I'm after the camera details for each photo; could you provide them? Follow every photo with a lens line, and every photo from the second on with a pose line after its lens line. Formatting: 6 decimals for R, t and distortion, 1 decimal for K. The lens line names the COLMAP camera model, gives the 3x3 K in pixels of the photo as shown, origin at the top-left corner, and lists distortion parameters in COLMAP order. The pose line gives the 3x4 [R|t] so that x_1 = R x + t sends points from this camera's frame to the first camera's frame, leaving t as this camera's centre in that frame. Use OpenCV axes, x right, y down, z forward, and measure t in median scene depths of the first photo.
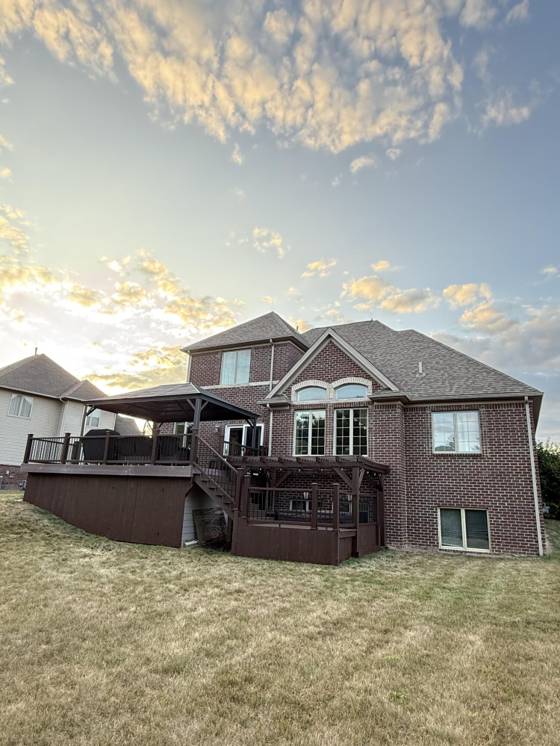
lens RADIAL K [[456.1, 0, 280.0], [0, 456.1, 373.0], [0, 0, 1]] dist [-0.004041, 0.000506]
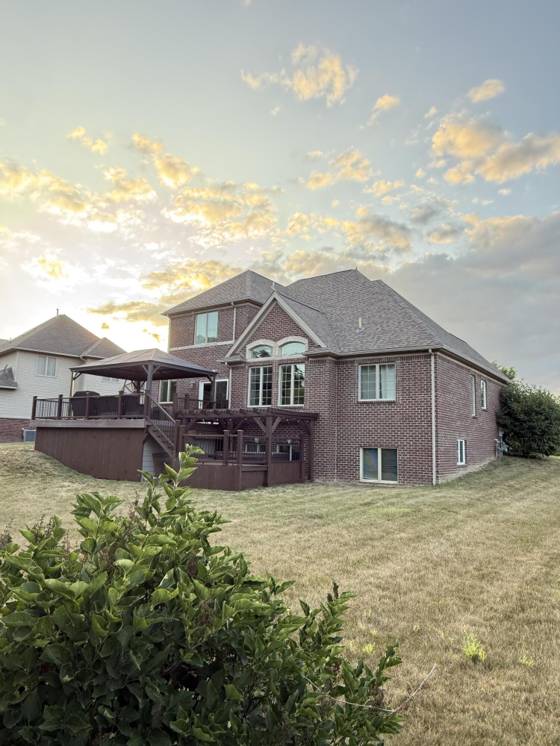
lens RADIAL K [[515.5, 0, 280.0], [0, 515.5, 373.0], [0, 0, 1]] dist [-0.002328, -0.001262]
pose [[0.989295, -0.041446, -0.139919, 0.299025], [0.058994, 0.990565, 0.123697, -0.059340], [0.133472, -0.130627, 0.982406, -0.258454]]
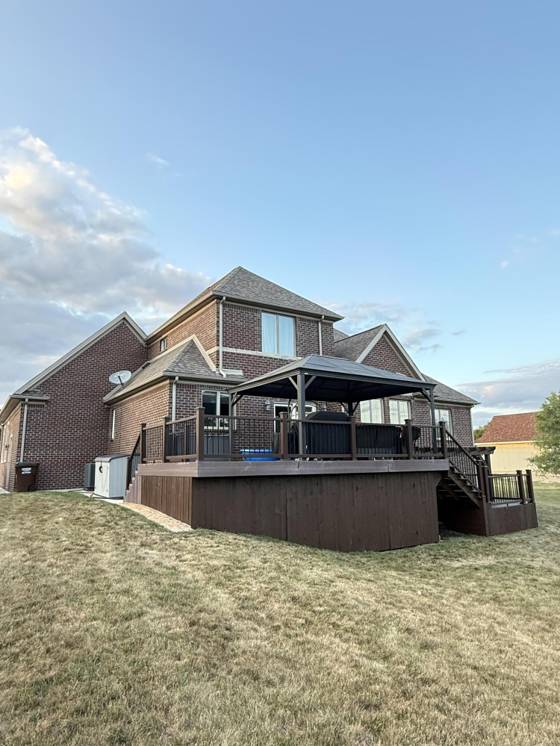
lens RADIAL K [[475.0, 0, 280.0], [0, 475.0, 373.0], [0, 0, 1]] dist [-0.001149, -0.000157]
pose [[0.487709, 0.110656, 0.865965, -1.022132], [-0.193490, 0.980966, -0.016378, 0.085357], [-0.851294, -0.159567, 0.499837, 0.653018]]
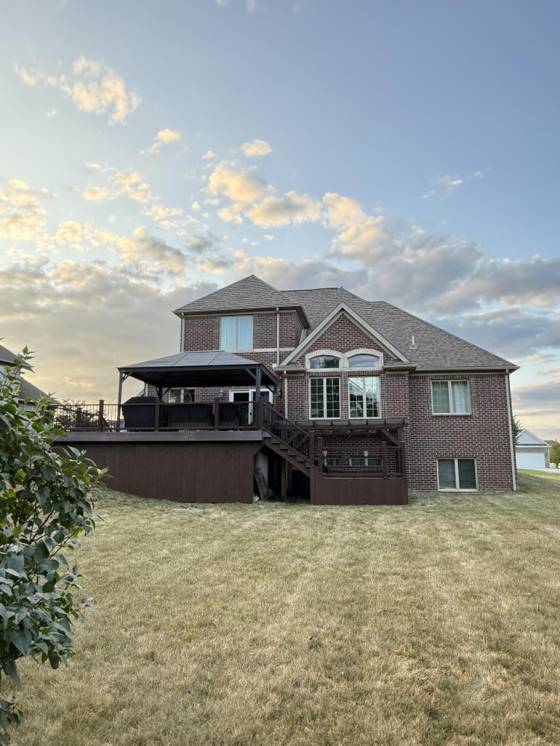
lens RADIAL K [[515.5, 0, 280.0], [0, 515.5, 373.0], [0, 0, 1]] dist [-0.002328, -0.001262]
pose [[0.954230, 0.007905, 0.298970, -0.416078], [-0.037544, 0.994909, 0.093527, -0.041296], [-0.296709, -0.100471, 0.949668, -0.143792]]
